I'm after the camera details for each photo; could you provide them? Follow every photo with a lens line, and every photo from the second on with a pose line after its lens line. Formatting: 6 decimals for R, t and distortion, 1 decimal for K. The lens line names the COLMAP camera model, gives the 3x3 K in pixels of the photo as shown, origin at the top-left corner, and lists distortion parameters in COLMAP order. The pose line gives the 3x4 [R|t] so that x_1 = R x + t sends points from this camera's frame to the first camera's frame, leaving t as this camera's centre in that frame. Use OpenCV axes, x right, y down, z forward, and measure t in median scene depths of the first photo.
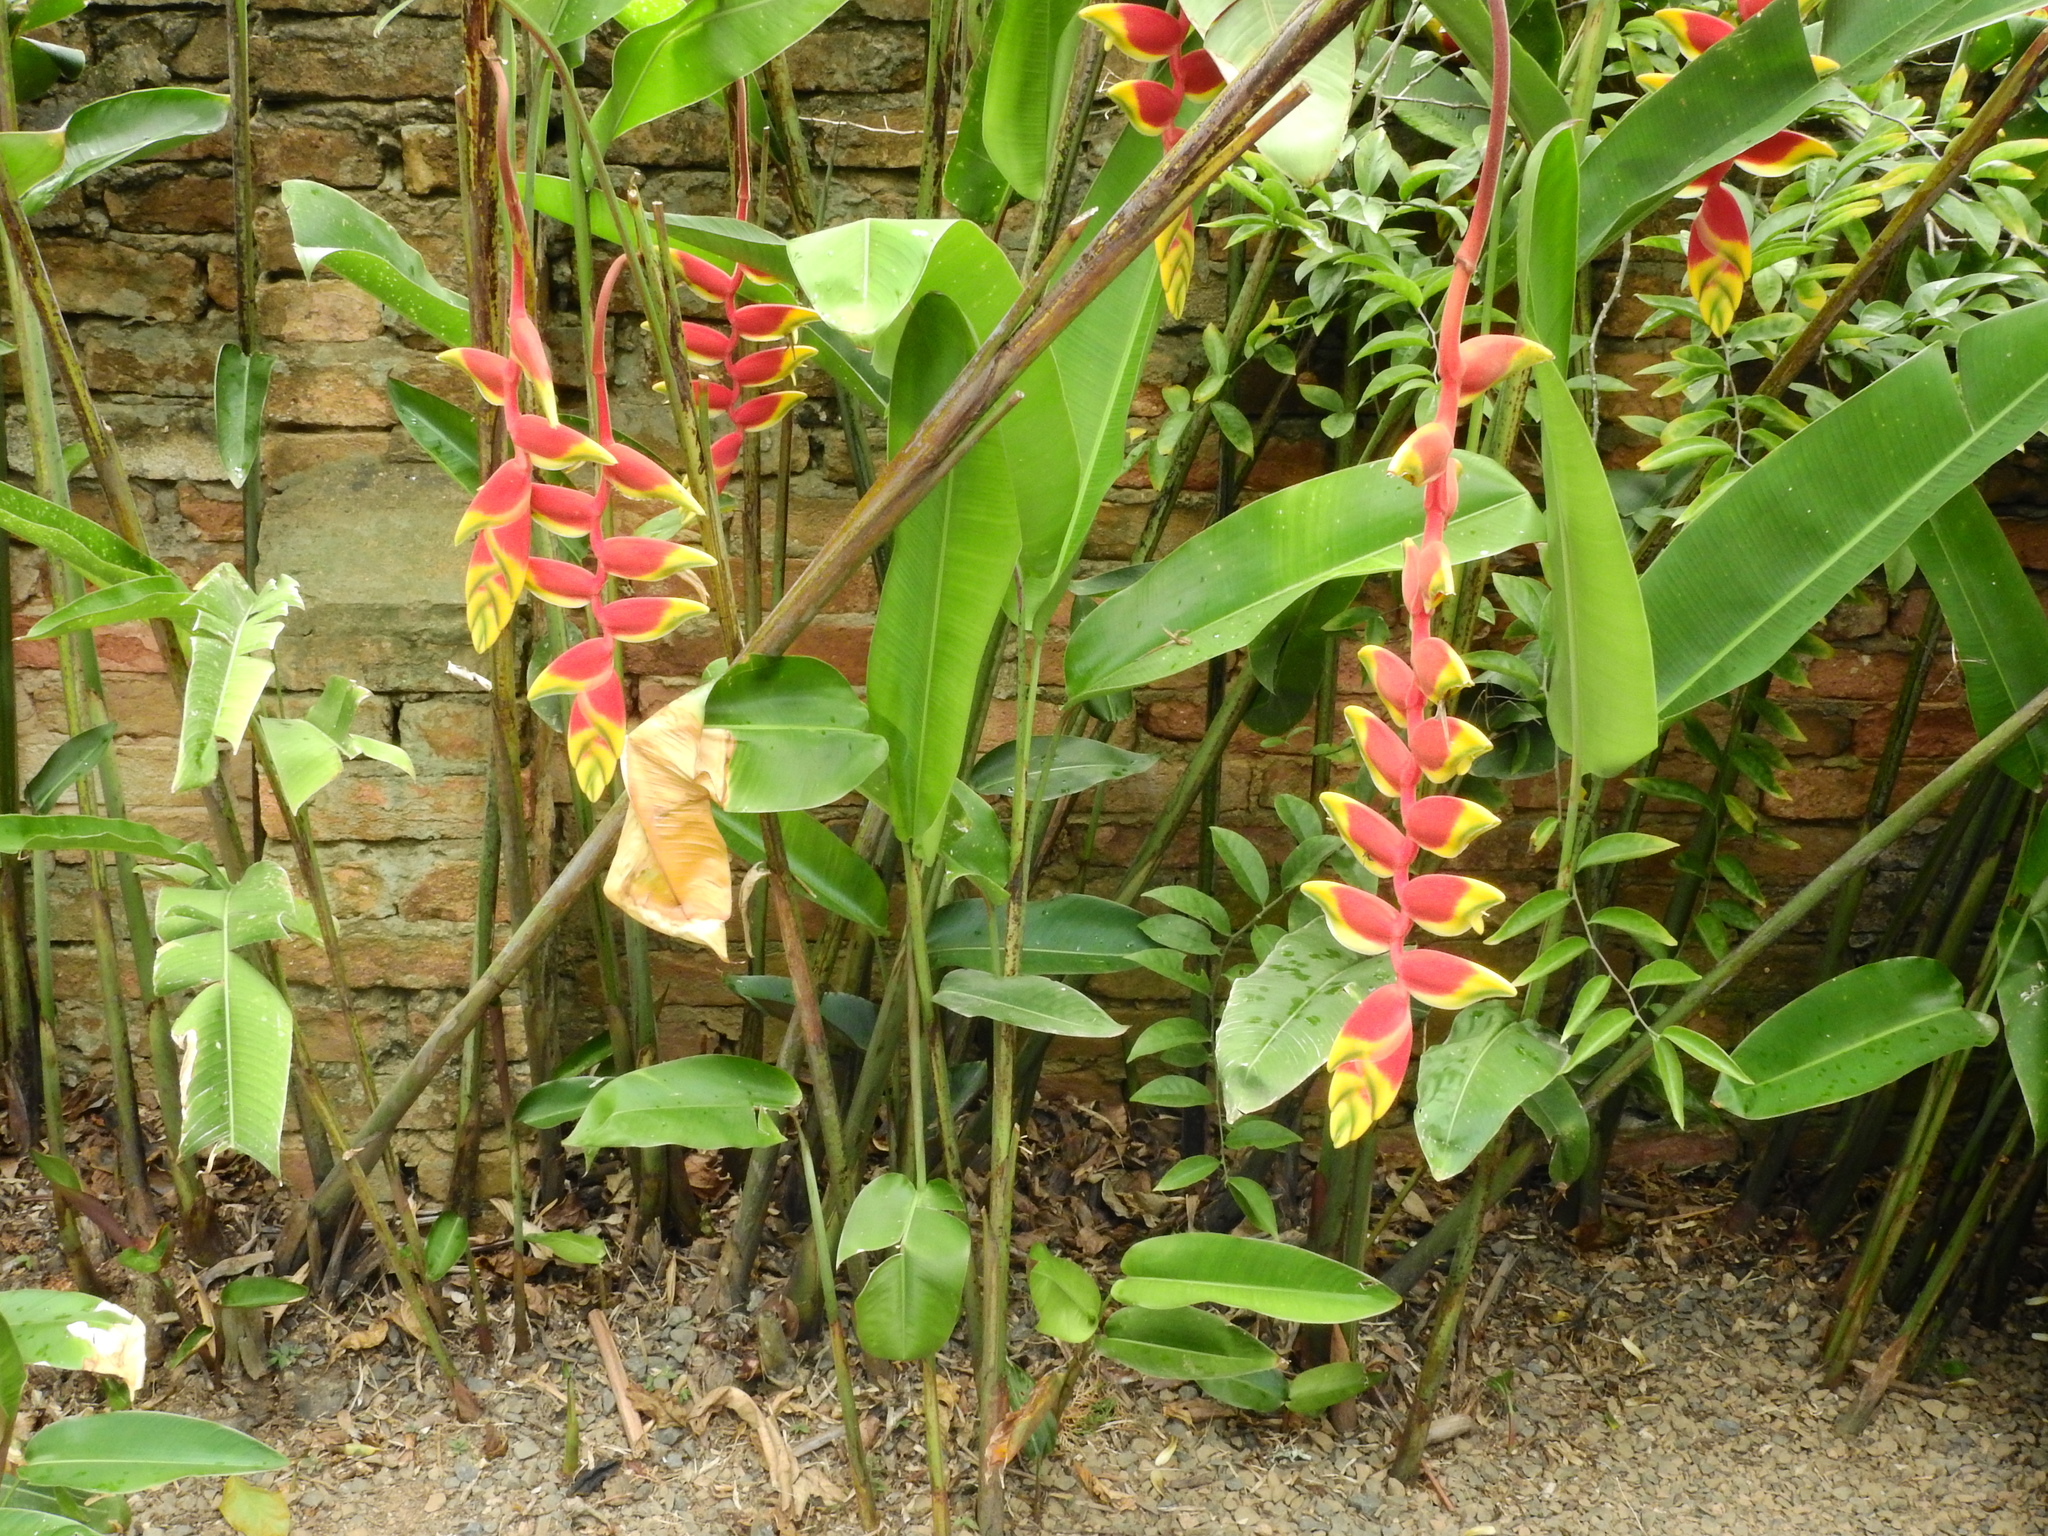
lens RADIAL K [[2935.5, 0, 1024.4], [0, 2935.5, 748.8], [0, 0, 1]] dist [0.010230, -0.018040]
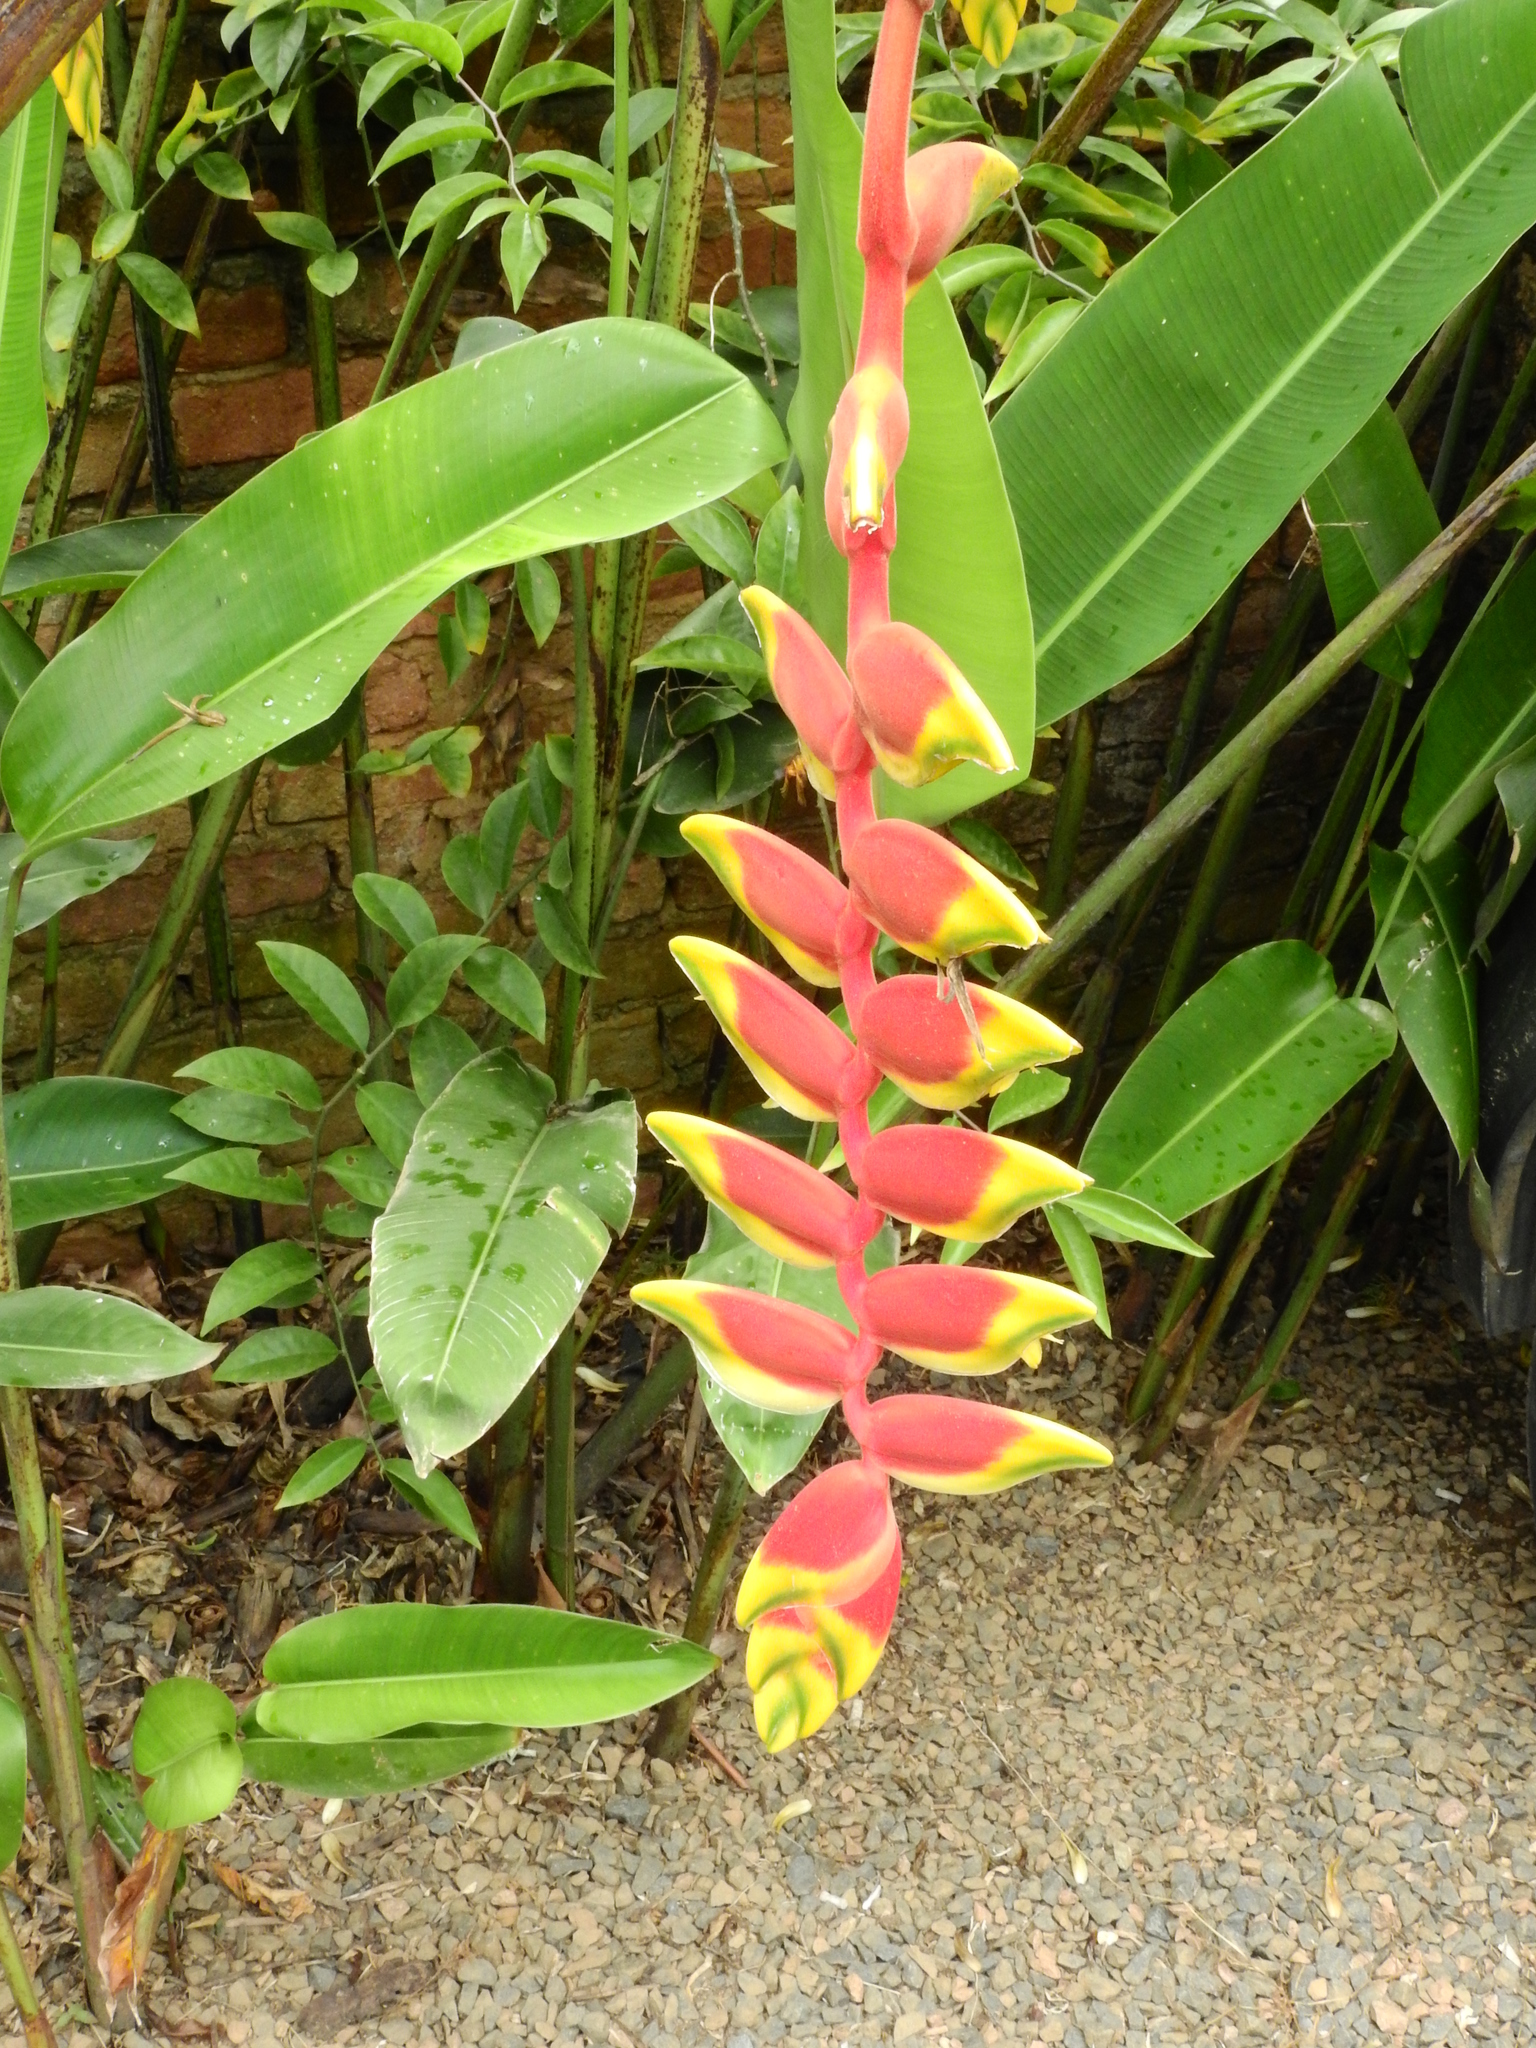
lens RADIAL K [[2935.5, 0, 768.0], [0, 2935.5, 1024.0], [0, 0, 1]] dist [0.010230, -0.018040]
pose [[0.942106, -0.194517, 0.273130, -0.009739], [0.143387, 0.970016, 0.196239, -0.063069], [-0.303112, -0.145715, 0.941748, 0.343181]]
